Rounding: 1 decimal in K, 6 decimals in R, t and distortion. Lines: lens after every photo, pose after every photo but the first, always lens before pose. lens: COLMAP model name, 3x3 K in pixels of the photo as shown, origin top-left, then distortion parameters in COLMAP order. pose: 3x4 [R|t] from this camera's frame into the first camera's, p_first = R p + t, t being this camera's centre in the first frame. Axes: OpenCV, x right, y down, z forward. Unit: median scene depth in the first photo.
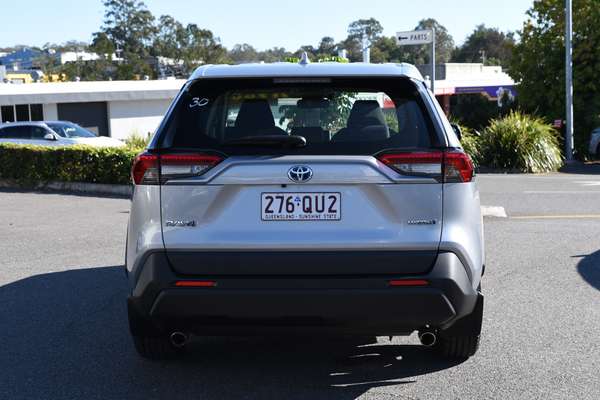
lens RADIAL K [[924.1, 0, 300.2], [0, 924.1, 199.6], [0, 0, 1]] dist [0.047457, 0.000000]
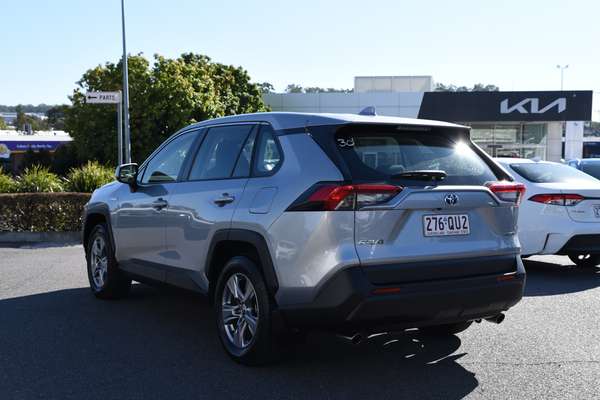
lens RADIAL K [[740.1, 0, 299.9], [0, 740.1, 201.4], [0, 0, 1]] dist [0.103106, 0.000000]
pose [[0.827443, -0.010504, 0.561451, -0.756945], [0.035880, 0.998771, -0.034193, 0.002605], [-0.560402, 0.048438, 0.826803, 0.248950]]
